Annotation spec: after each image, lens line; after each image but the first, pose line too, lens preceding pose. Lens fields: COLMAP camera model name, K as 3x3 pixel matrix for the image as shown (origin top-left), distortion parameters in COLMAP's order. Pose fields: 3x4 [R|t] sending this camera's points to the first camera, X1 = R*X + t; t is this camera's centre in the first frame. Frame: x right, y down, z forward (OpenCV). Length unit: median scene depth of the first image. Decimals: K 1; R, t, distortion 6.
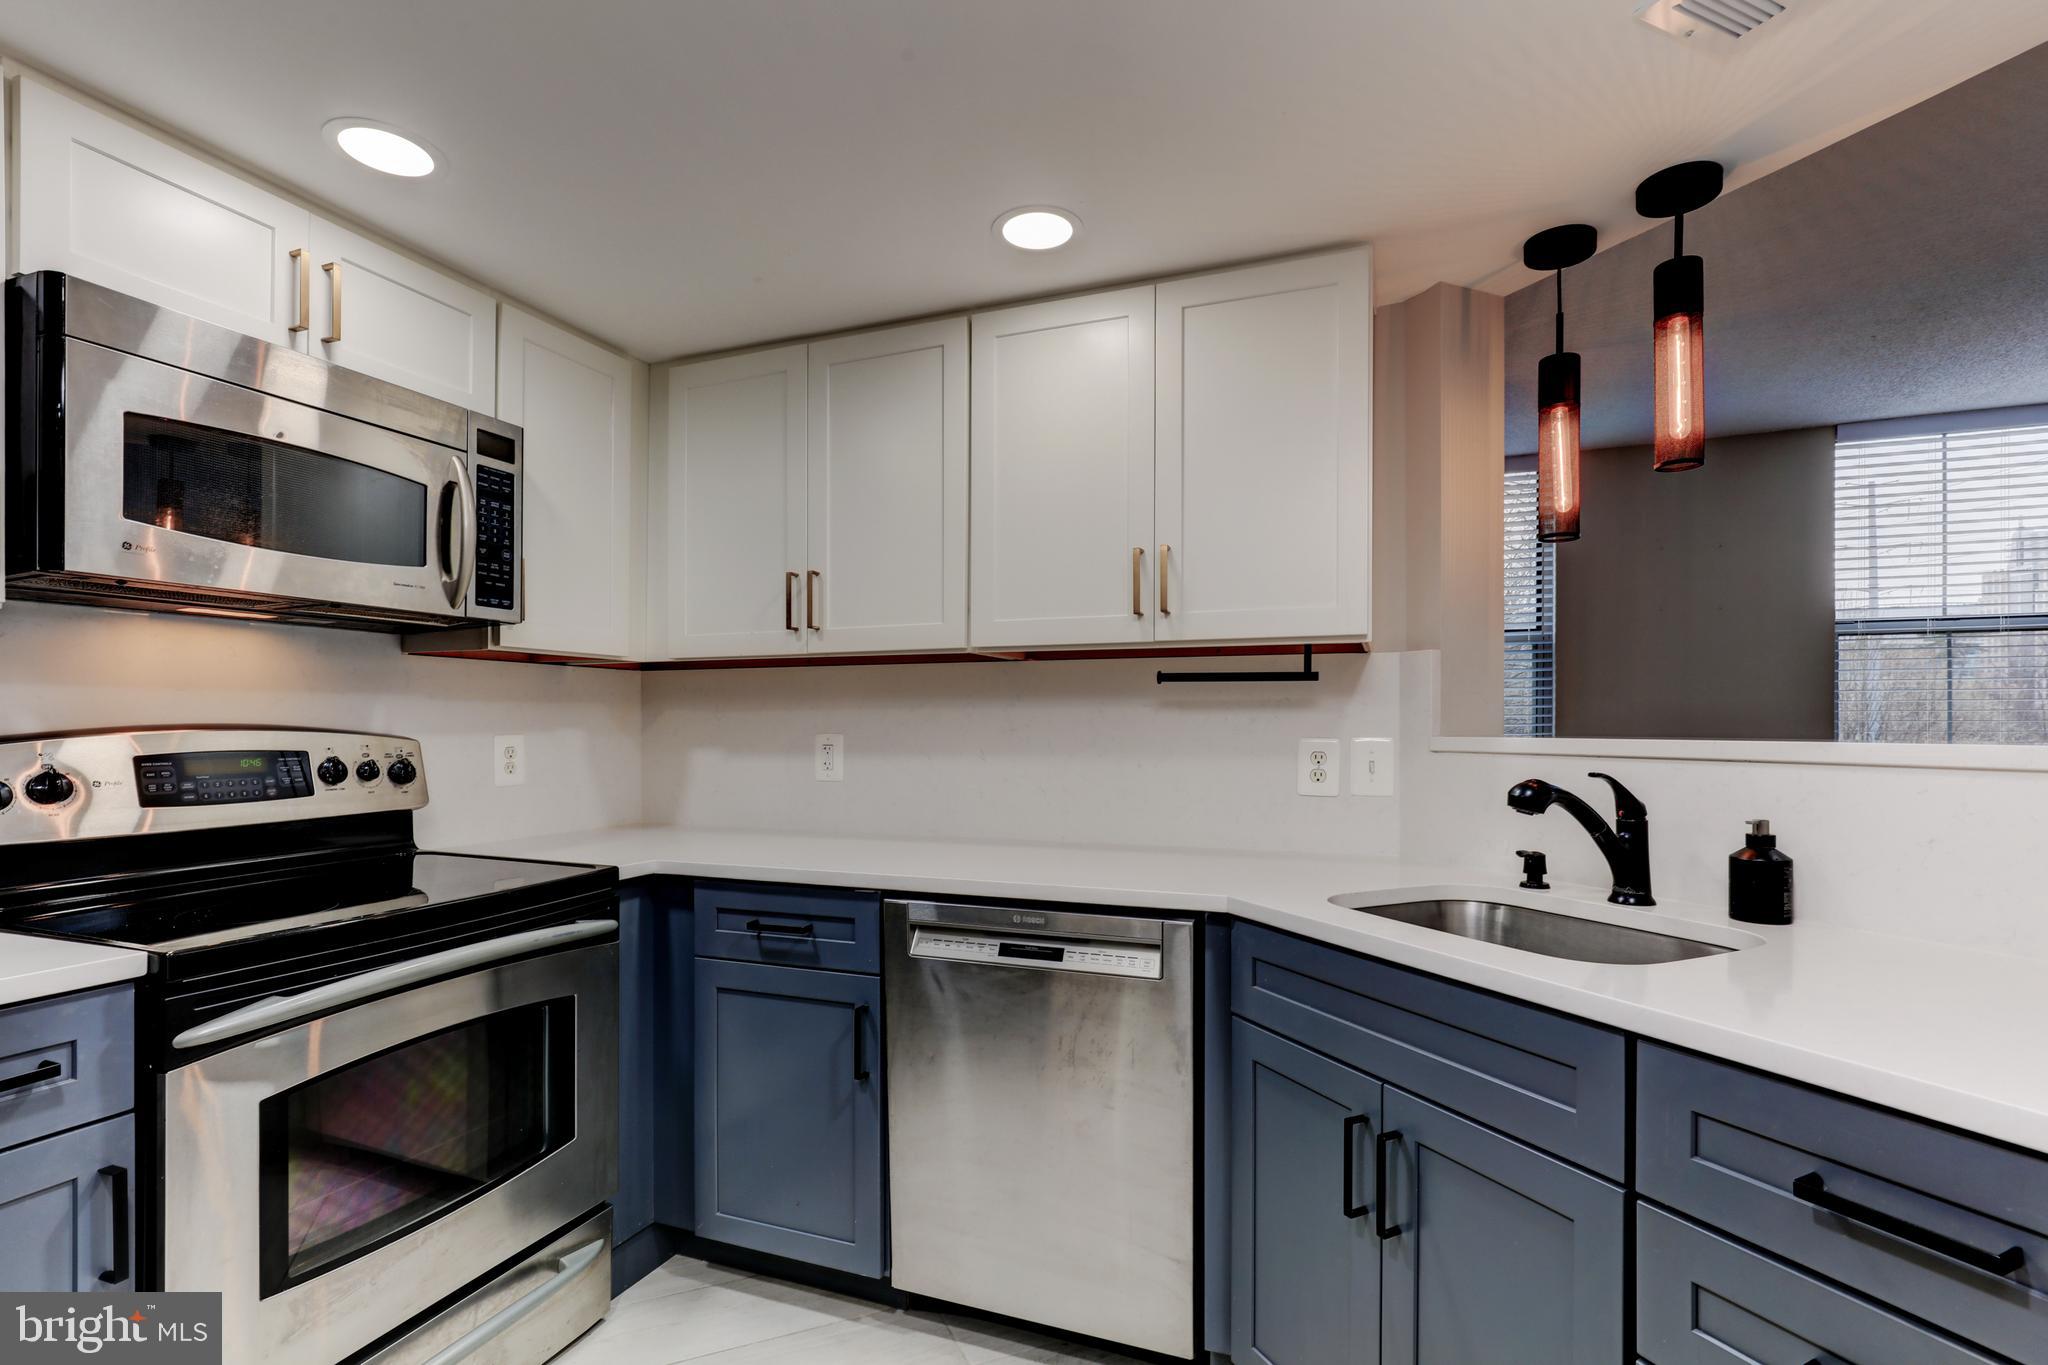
lens RADIAL K [[949.7, 0, 1048.5], [0, 949.7, 722.0], [0, 0, 1]] dist [-0.006431, 0.000304]
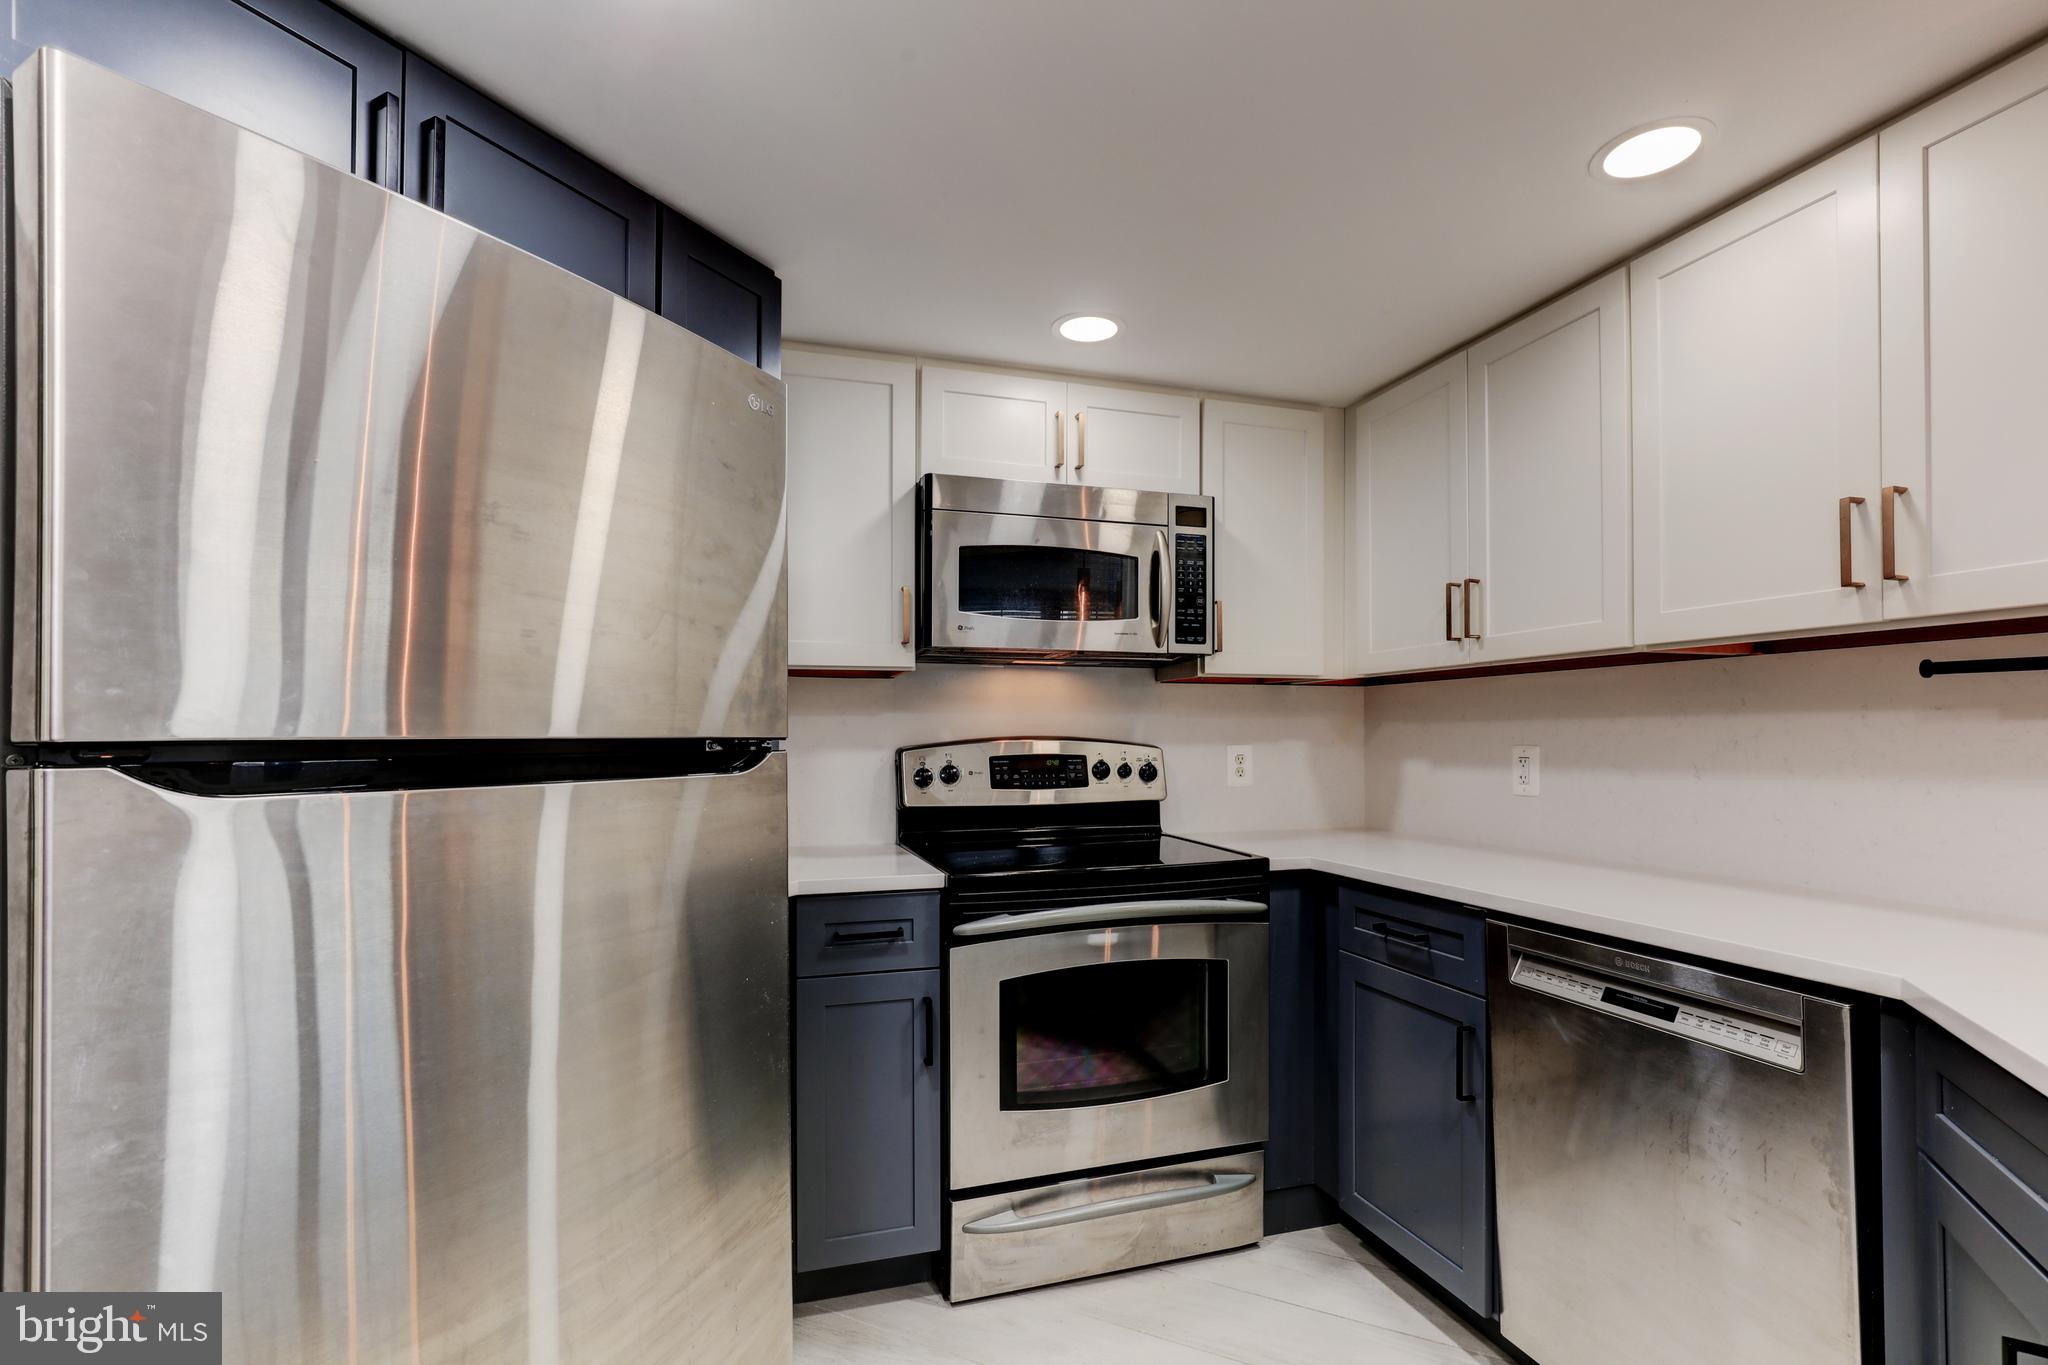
lens RADIAL K [[949.7, 0, 1035.3], [0, 949.7, 719.2], [0, 0, 1]] dist [-0.006431, 0.000304]
pose [[0.628798, -0.015230, -0.777420, 0.272178], [0.002694, 0.999845, -0.017409, 0.001450], [0.777564, 0.008852, 0.628741, 0.043570]]
